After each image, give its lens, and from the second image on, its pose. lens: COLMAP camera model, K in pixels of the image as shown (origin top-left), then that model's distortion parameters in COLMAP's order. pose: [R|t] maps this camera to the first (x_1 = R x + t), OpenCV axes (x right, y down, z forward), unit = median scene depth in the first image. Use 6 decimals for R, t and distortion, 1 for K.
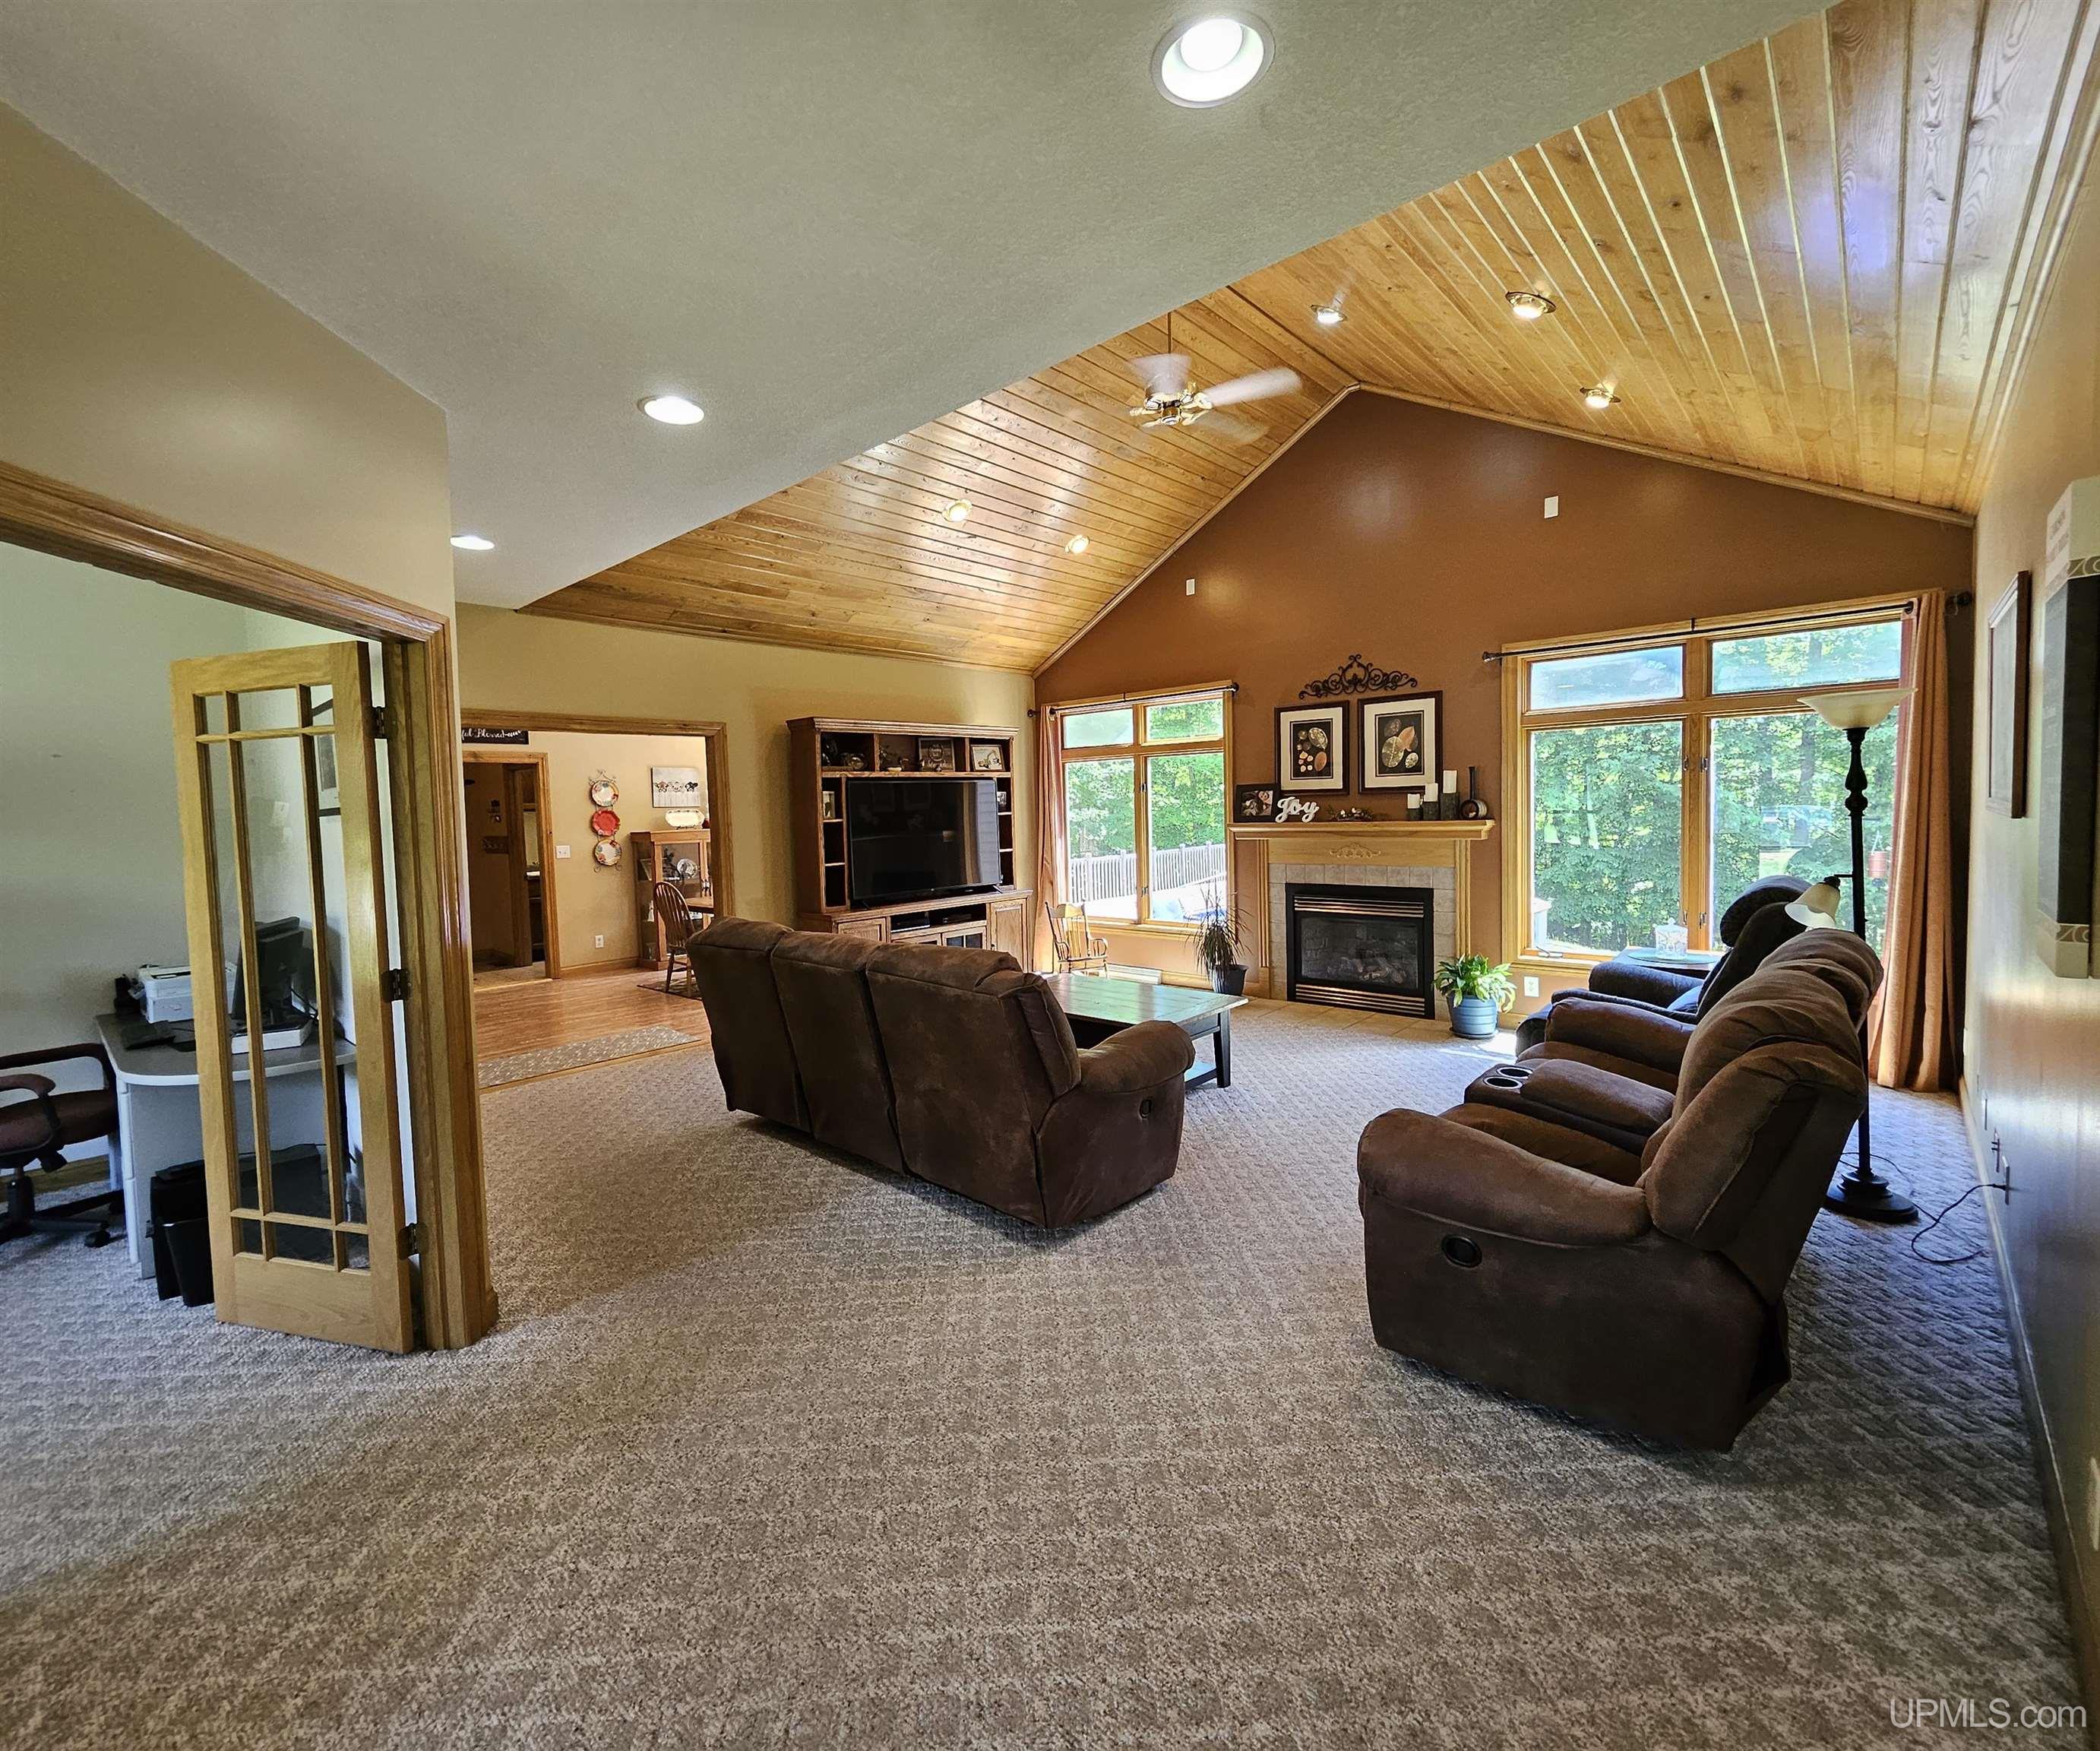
lens RADIAL K [[920.0, 0, 1040.0], [0, 920.0, 856.1], [0, 0, 1]] dist [0.002565, -0.000097]
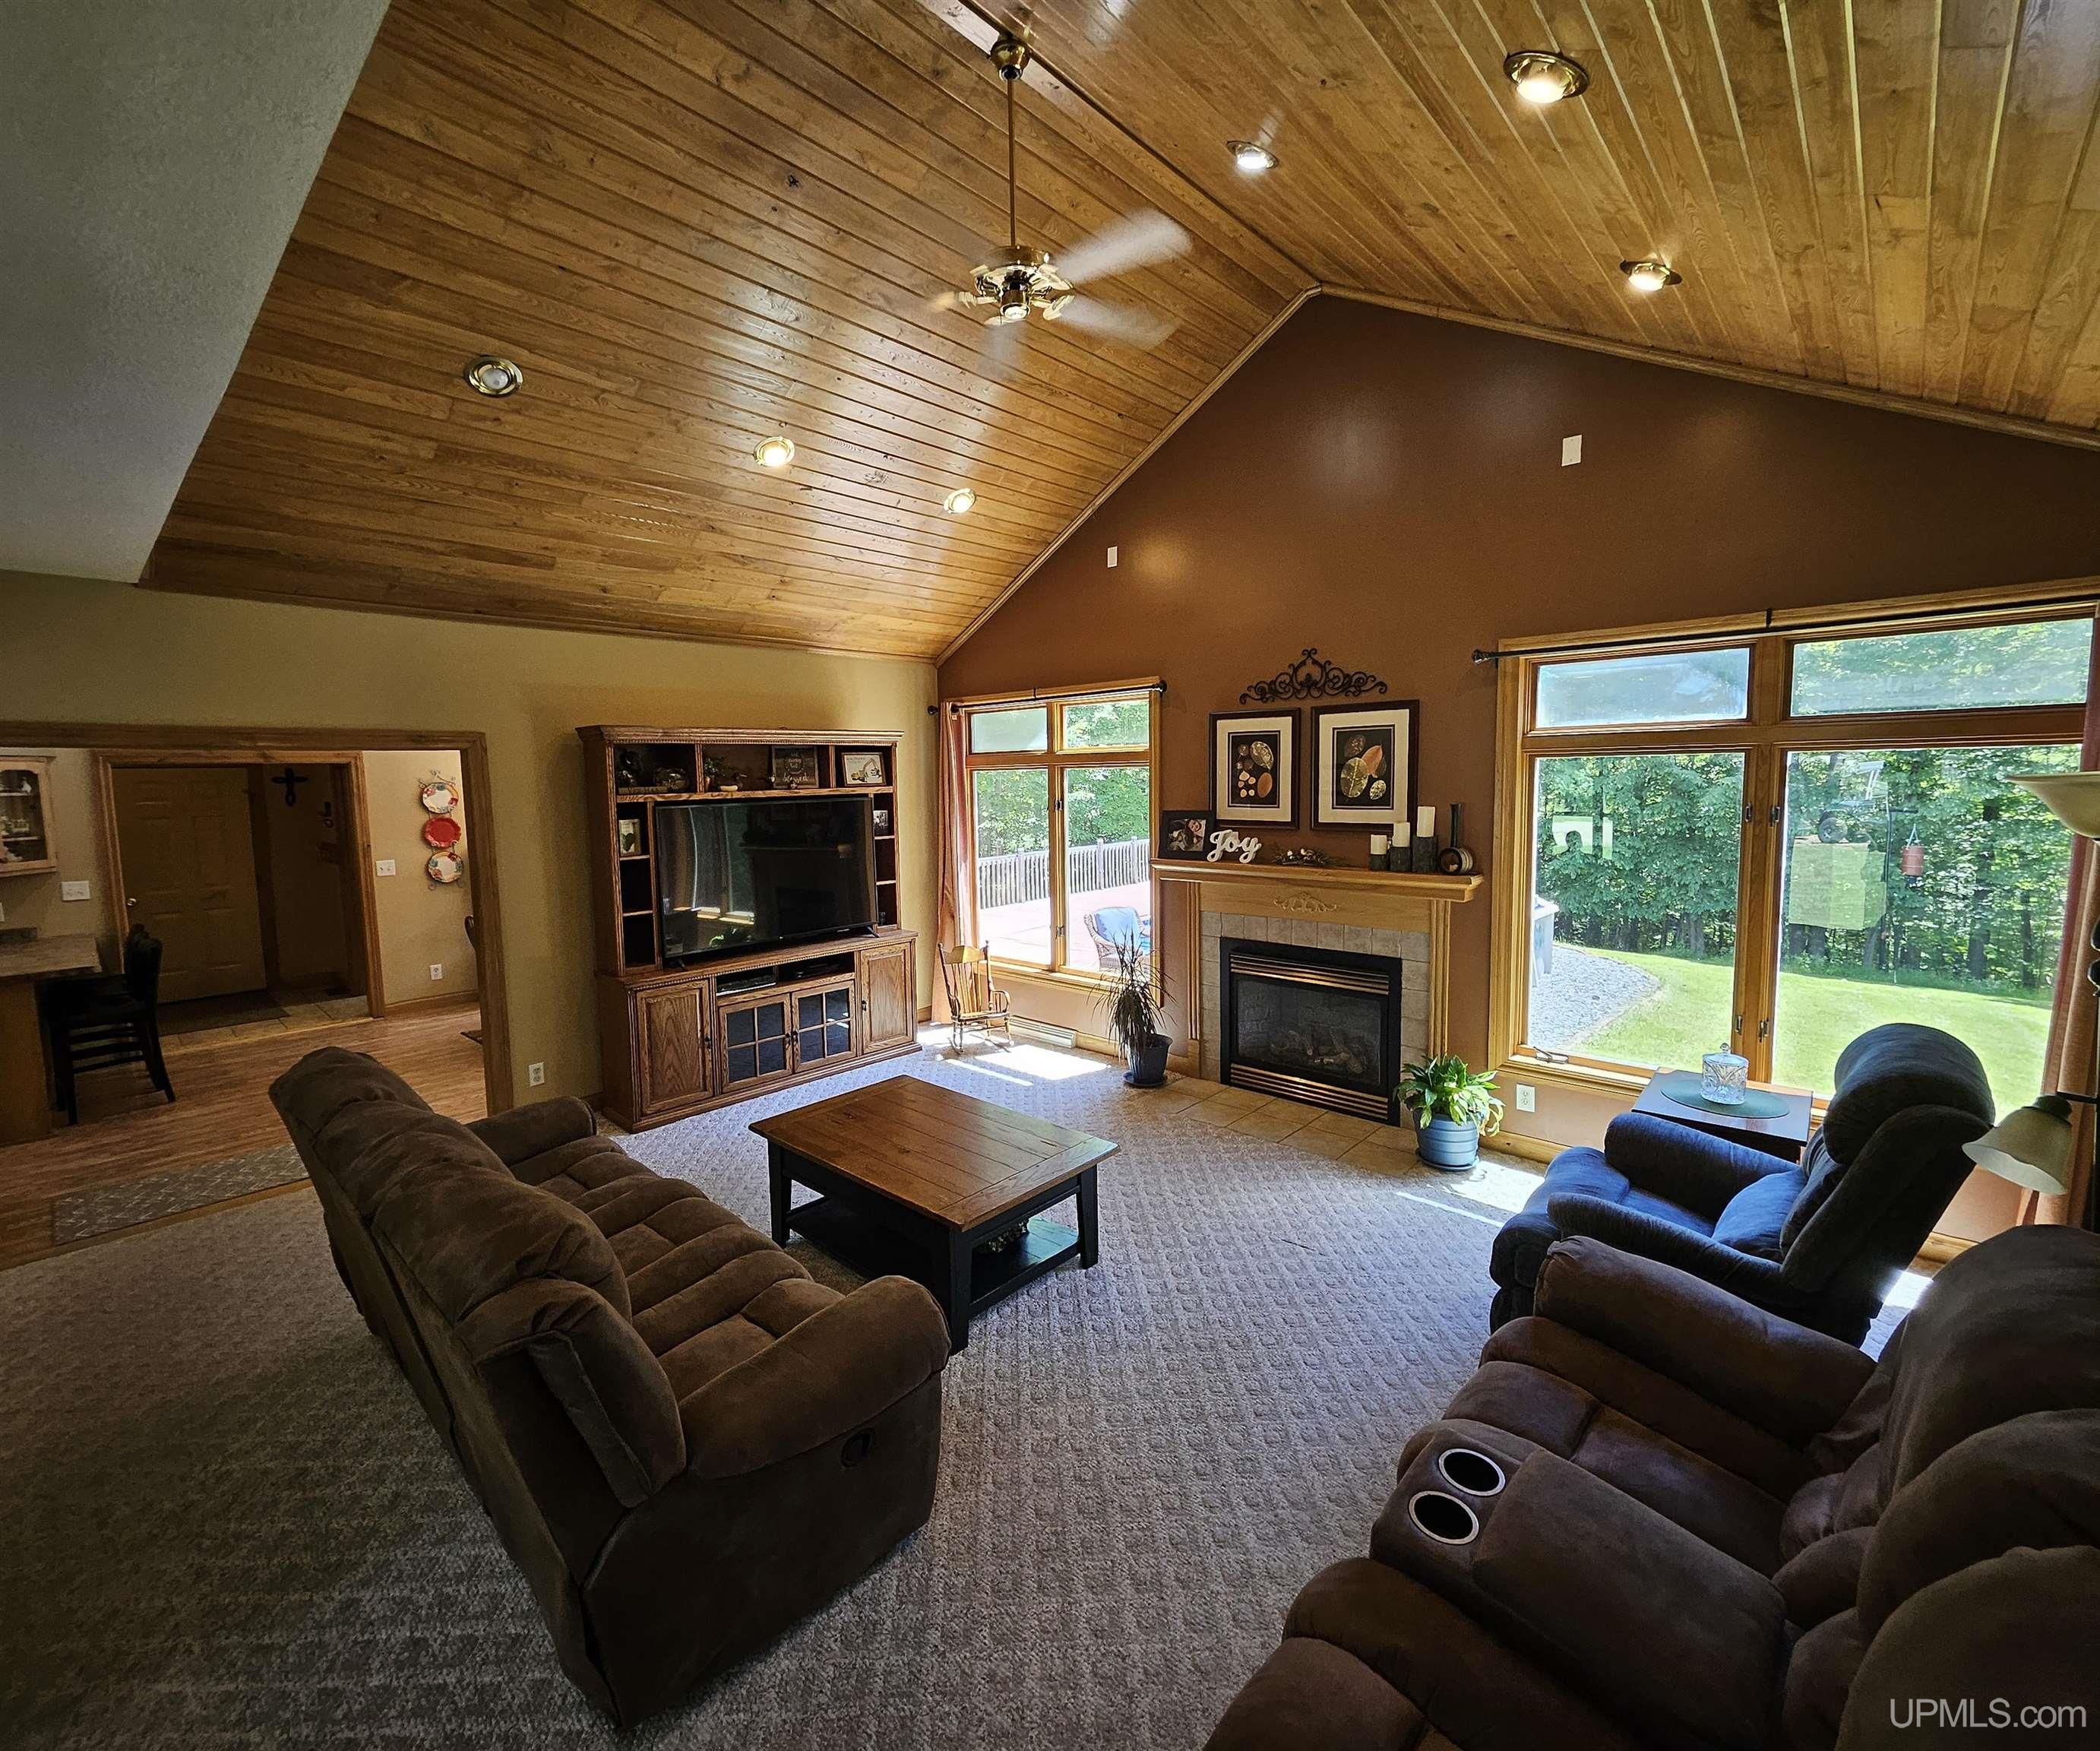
lens RADIAL K [[920.0, 0, 1042.2], [0, 920.0, 860.7], [0, 0, 1]] dist [0.002565, -0.000097]
pose [[0.999938, 0.009230, -0.006169, 0.126688], [-0.008983, 0.999203, 0.038886, -0.070371], [0.006523, -0.038828, 0.999225, 0.226209]]
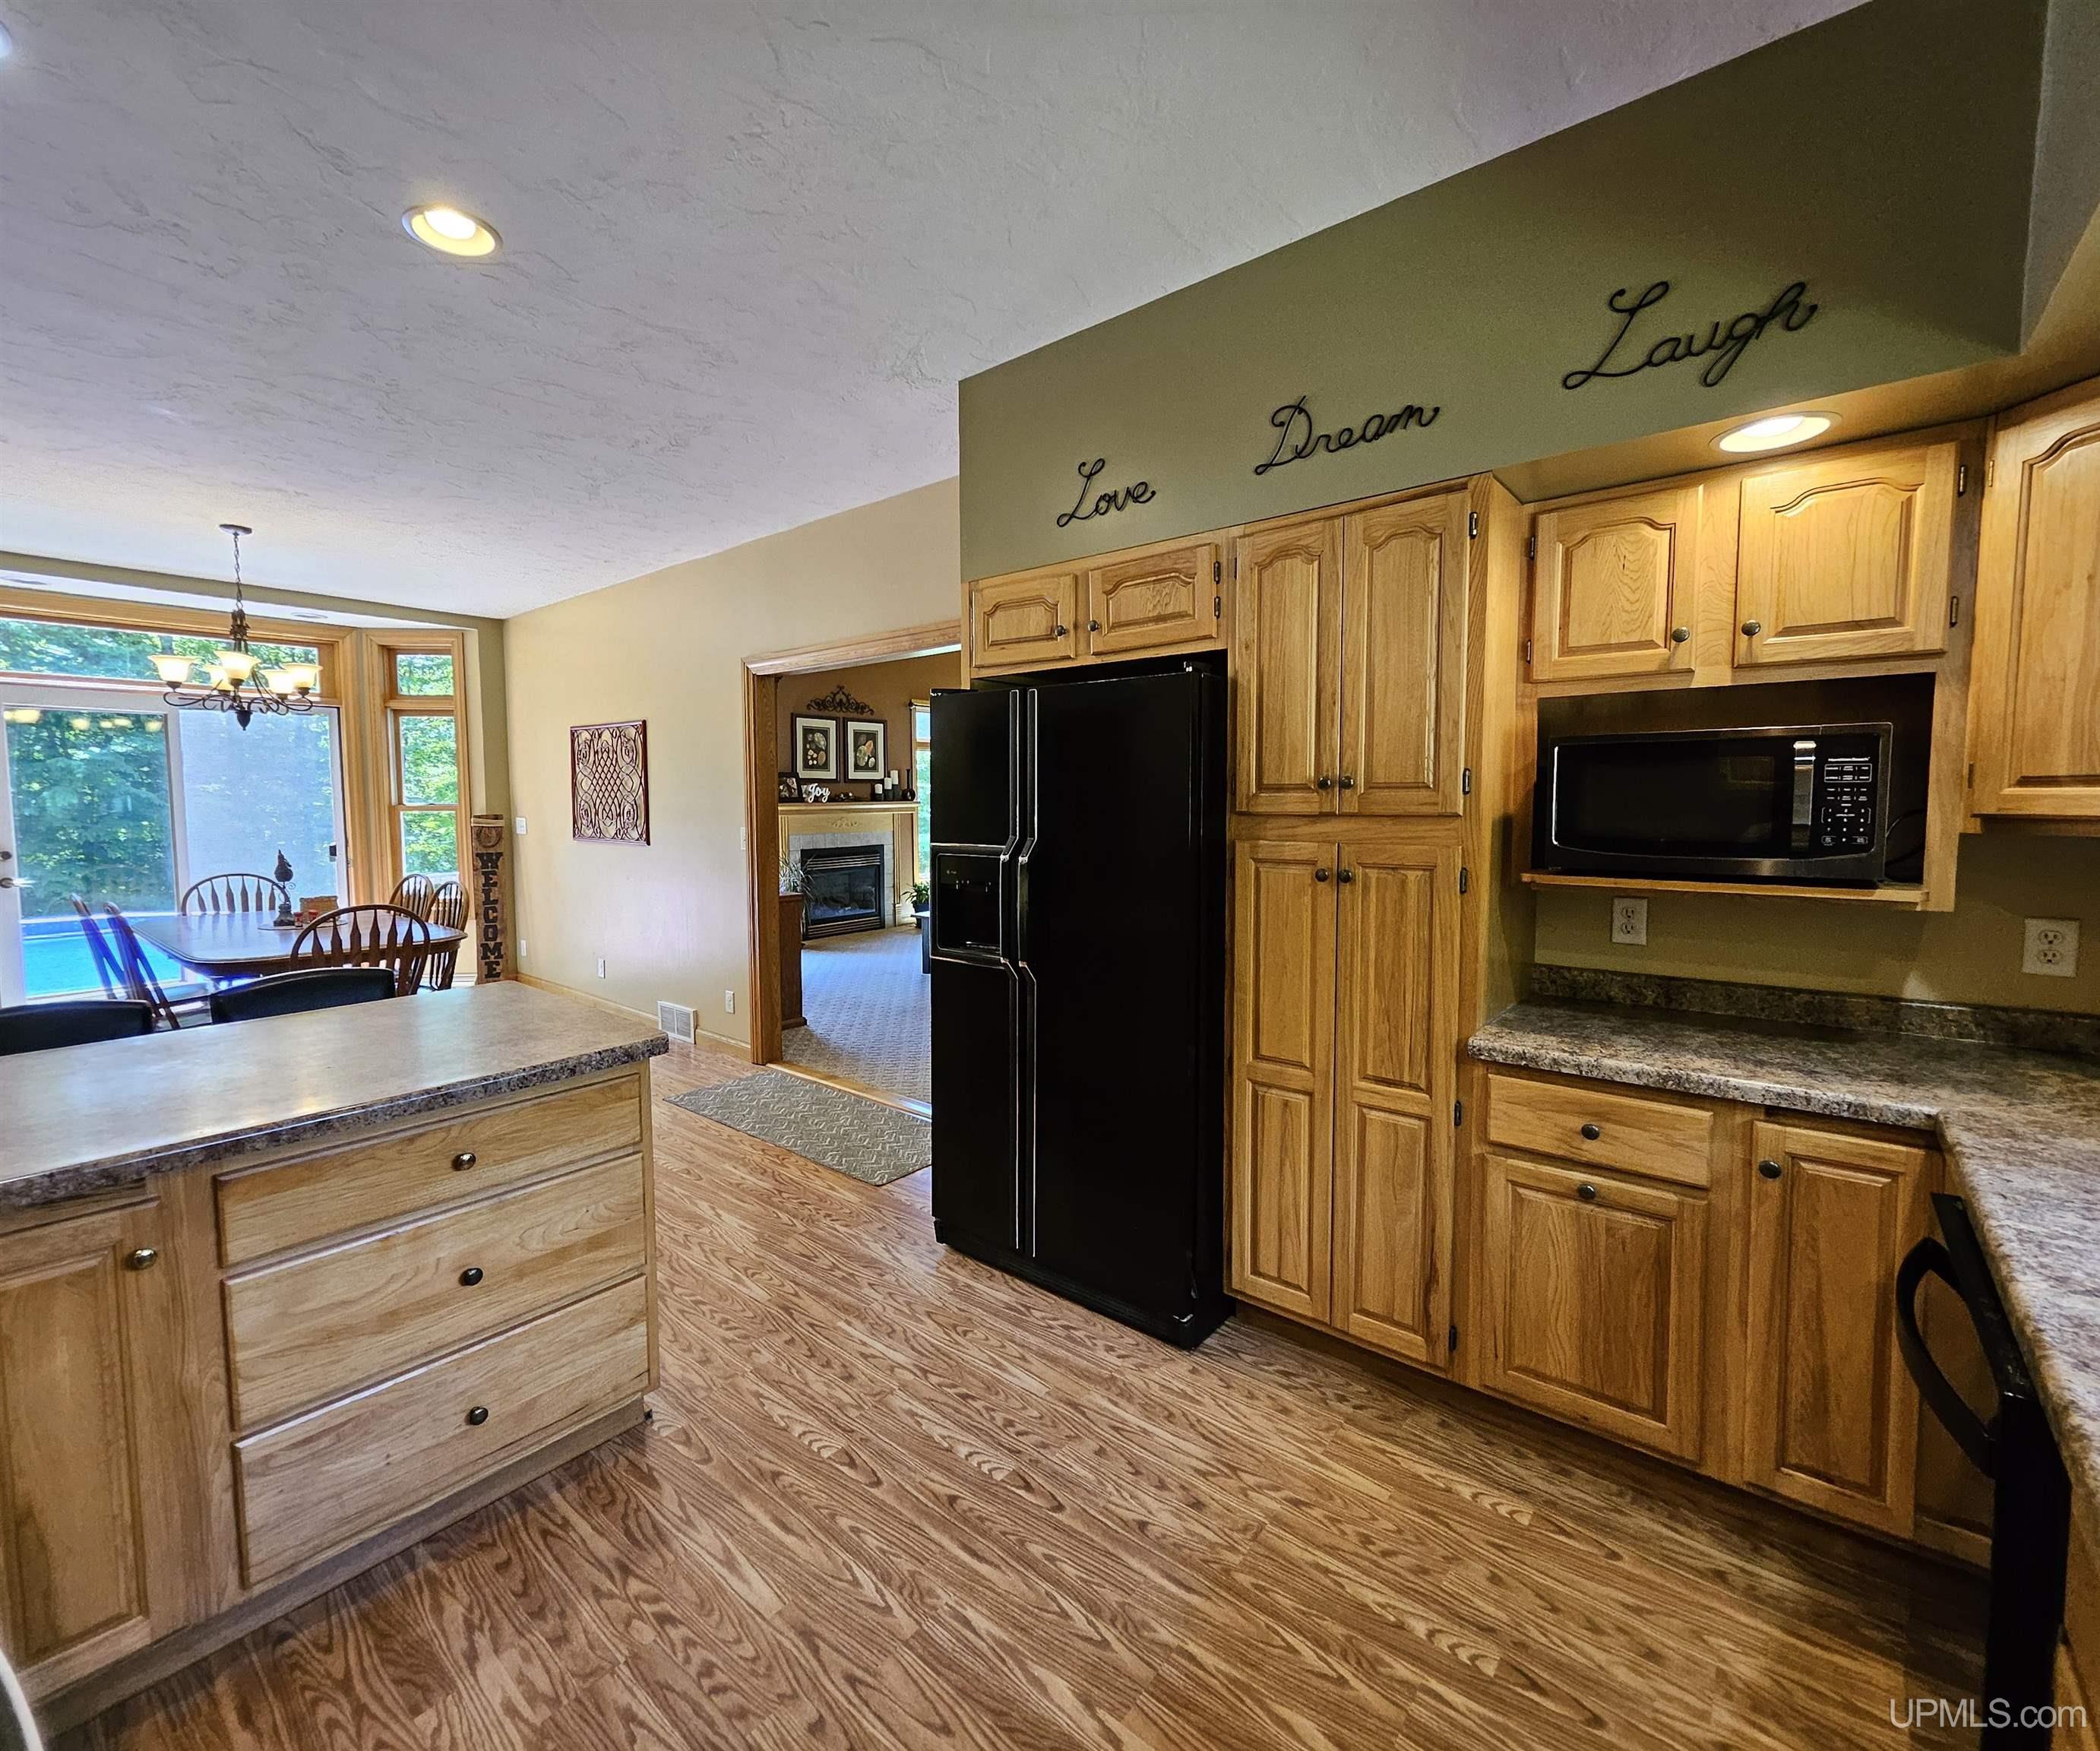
lens RADIAL K [[920.0, 0, 1034.1], [0, 920.0, 855.0], [0, 0, 1]] dist [0.002565, -0.000097]
pose [[-0.059339, -0.043834, 0.997275, -1.120567], [0.058059, 0.997193, 0.047285, -0.006258], [-0.996548, 0.060707, -0.056628, 0.801796]]
